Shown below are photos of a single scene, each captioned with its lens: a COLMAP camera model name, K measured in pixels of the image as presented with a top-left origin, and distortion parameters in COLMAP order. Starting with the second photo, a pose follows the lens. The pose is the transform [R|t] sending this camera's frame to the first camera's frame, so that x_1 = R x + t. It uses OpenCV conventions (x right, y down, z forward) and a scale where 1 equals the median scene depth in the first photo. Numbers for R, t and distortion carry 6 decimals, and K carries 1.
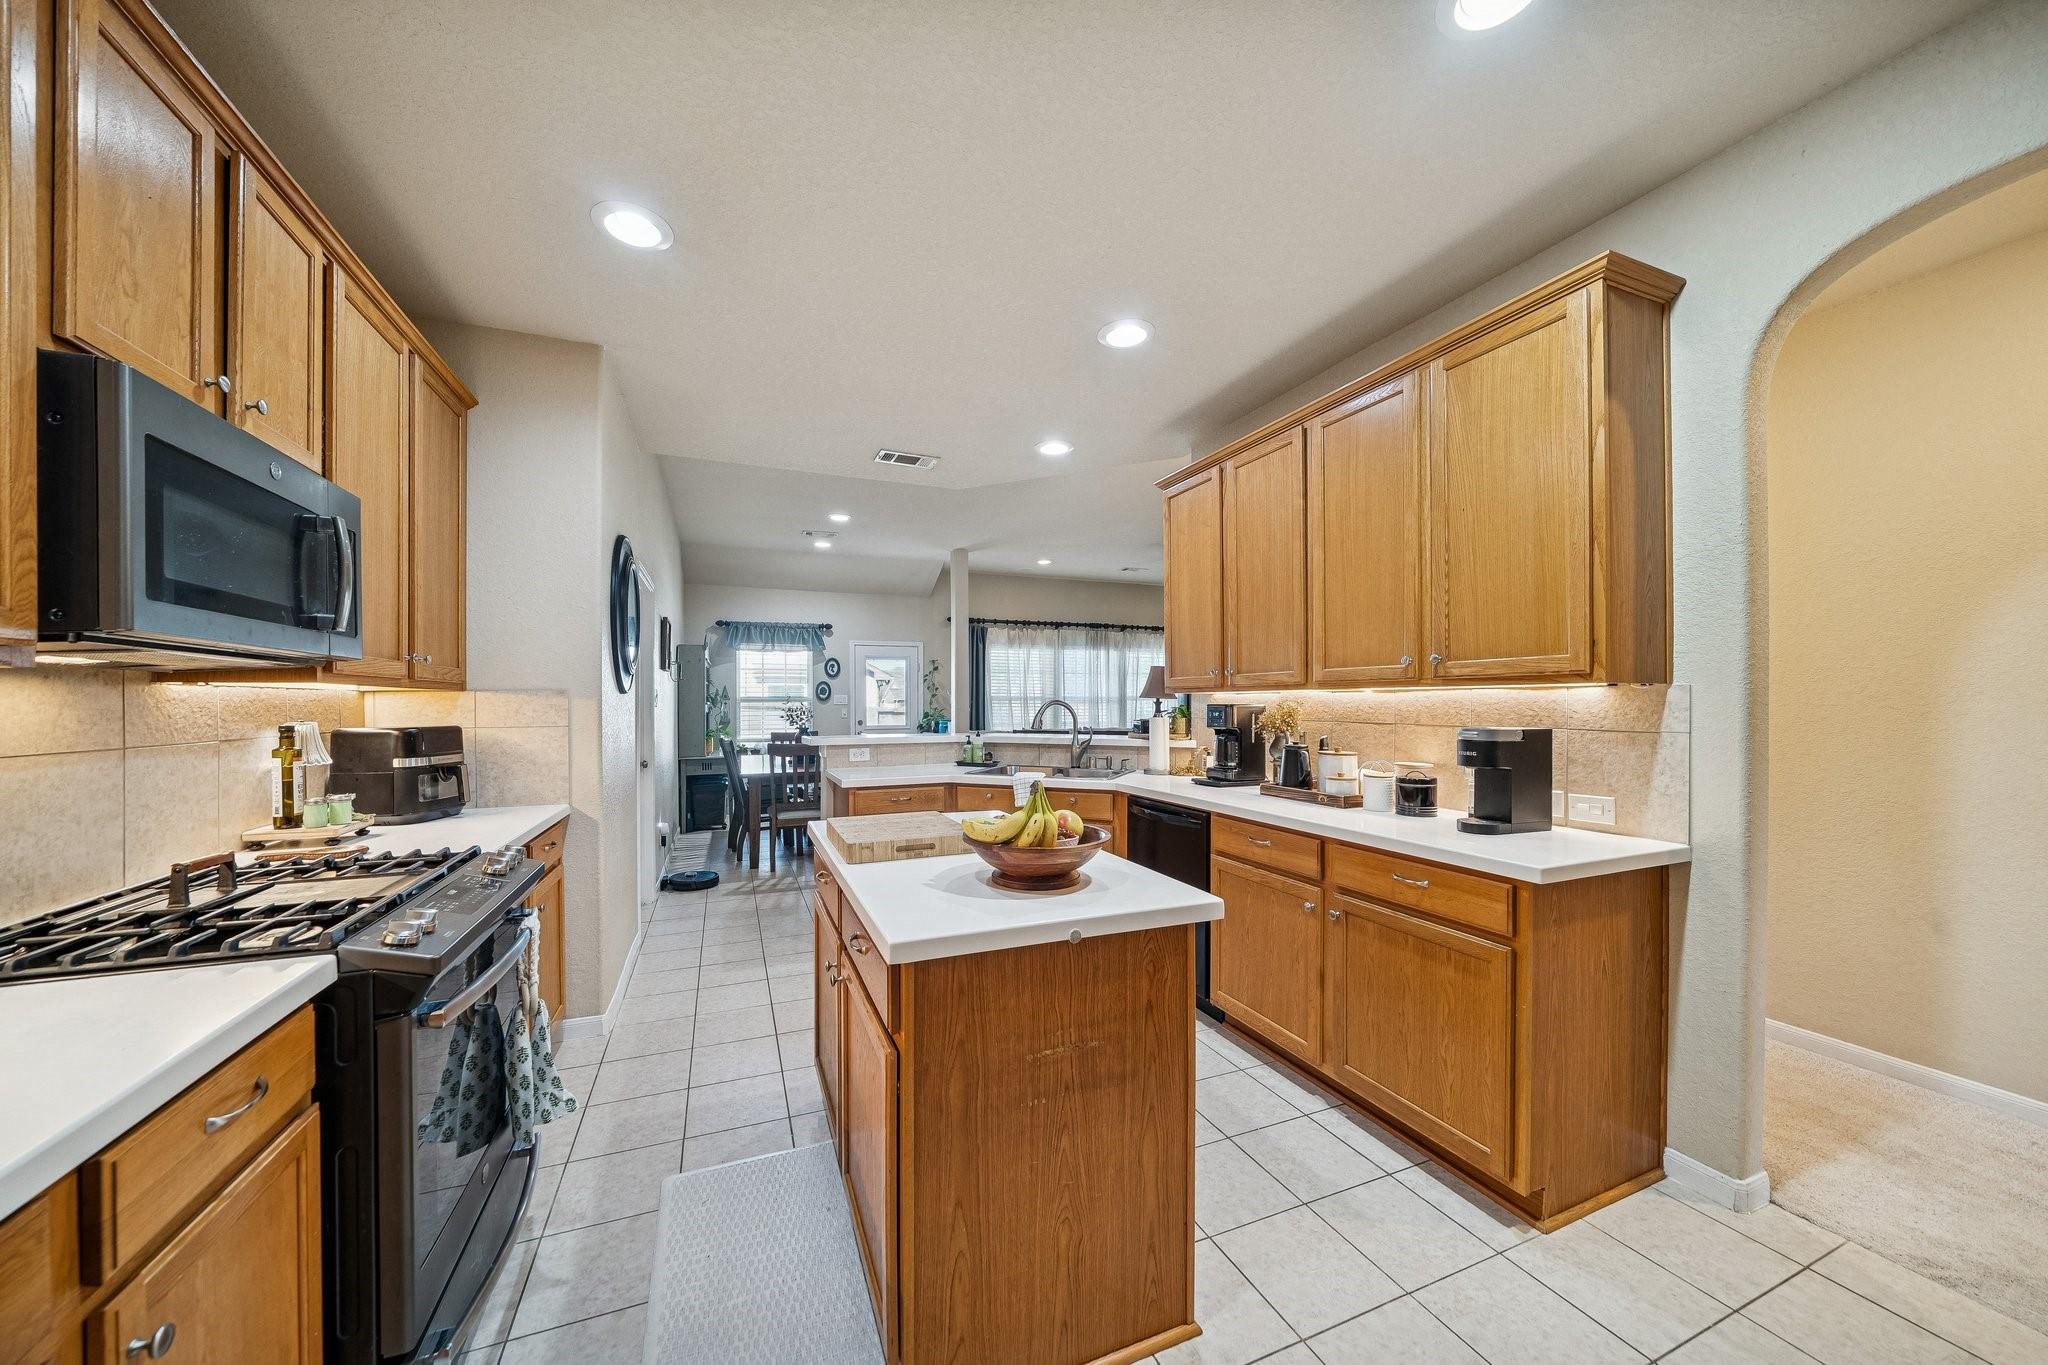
lens RADIAL K [[702.4, 0, 1011.7], [0, 702.4, 702.5], [0, 0, 1]] dist [-0.000998, 0.000087]
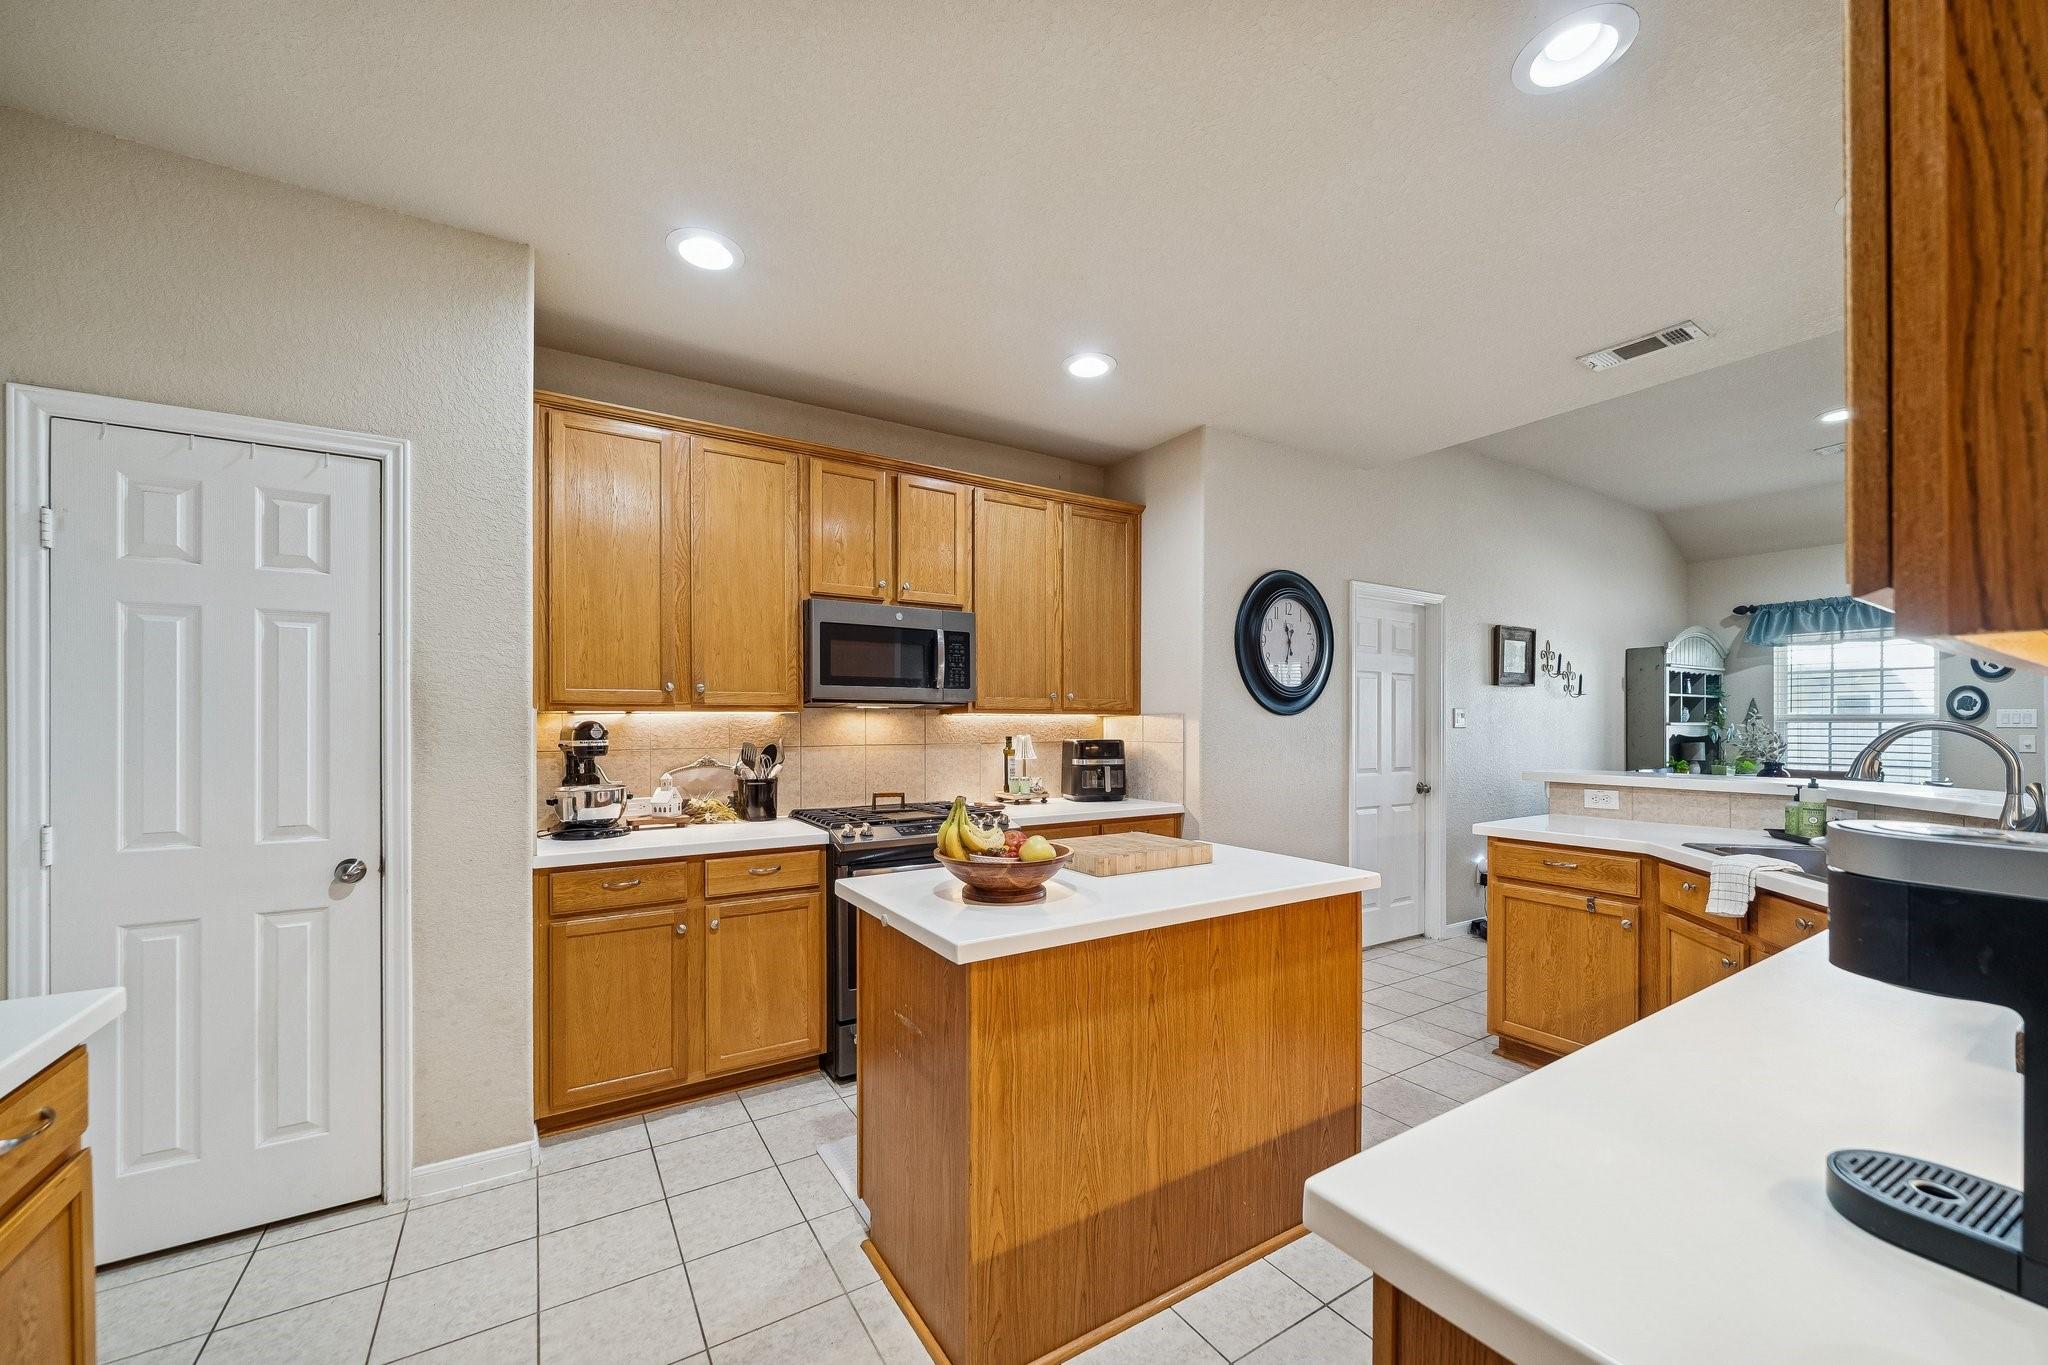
lens RADIAL K [[777.6, 0, 1020.3], [0, 777.6, 723.3], [0, 0, 1]] dist [0.000030, -0.000010]
pose [[0.175055, 0.001080, -0.984558, 0.882710], [0.000084, 0.999999, 0.001112, -0.003089], [0.984559, -0.000277, 0.175055, 0.613858]]
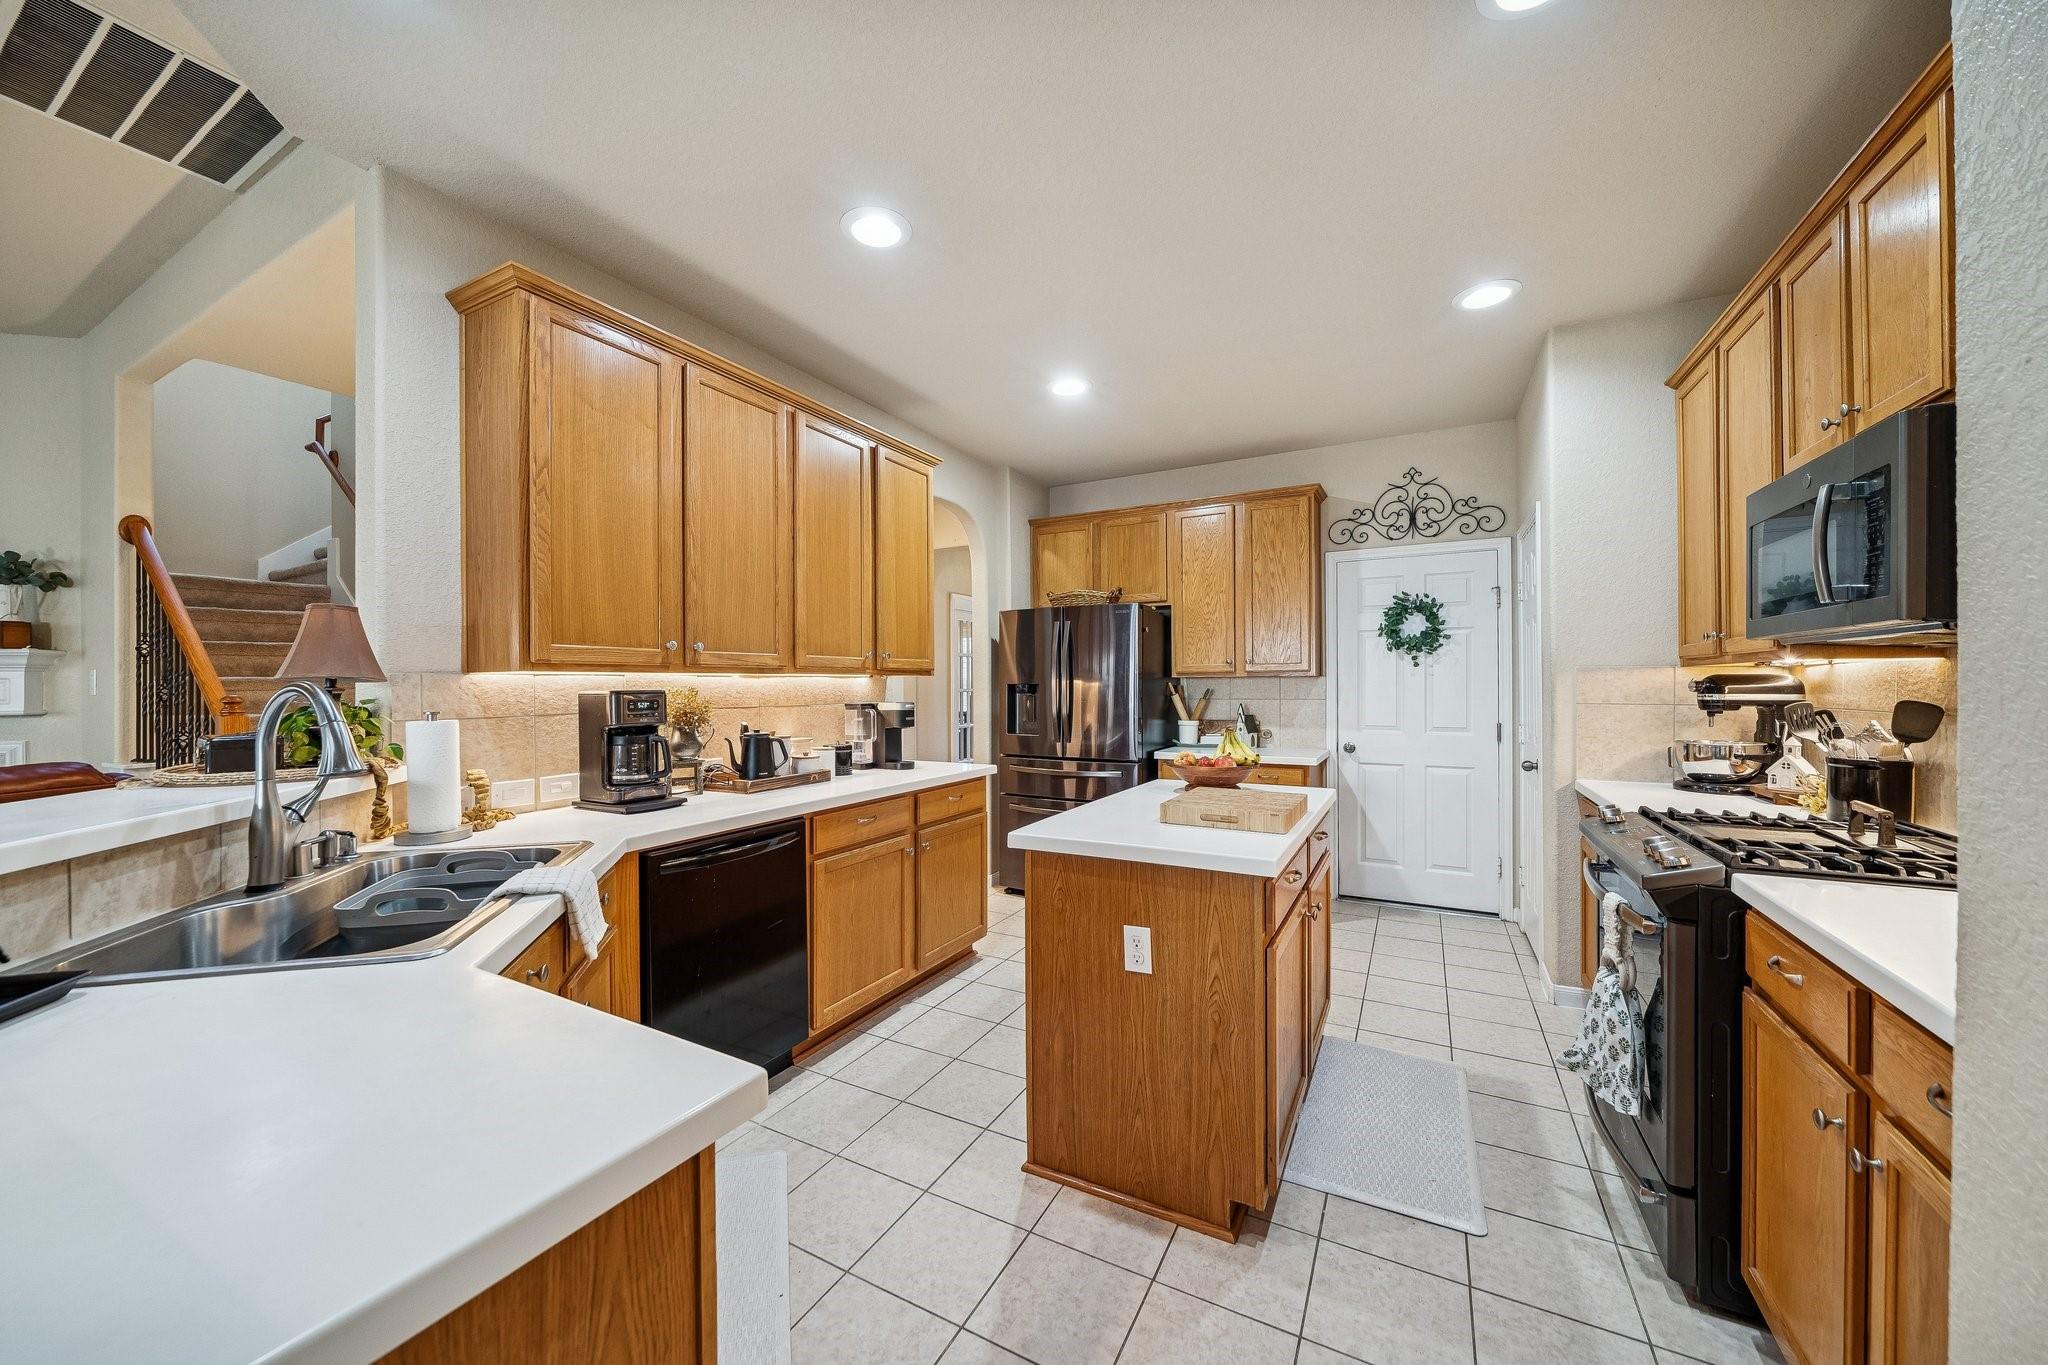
lens RADIAL K [[761.0, 0, 994.3], [0, 761.0, 685.7], [0, 0, 1]] dist [0.000737, 0.000078]
pose [[-0.618493, 0.005178, 0.785773, -0.786685], [0.008597, 0.999963, 0.000178, 0.000593], [-0.785743, 0.006866, -0.618515, 1.869654]]
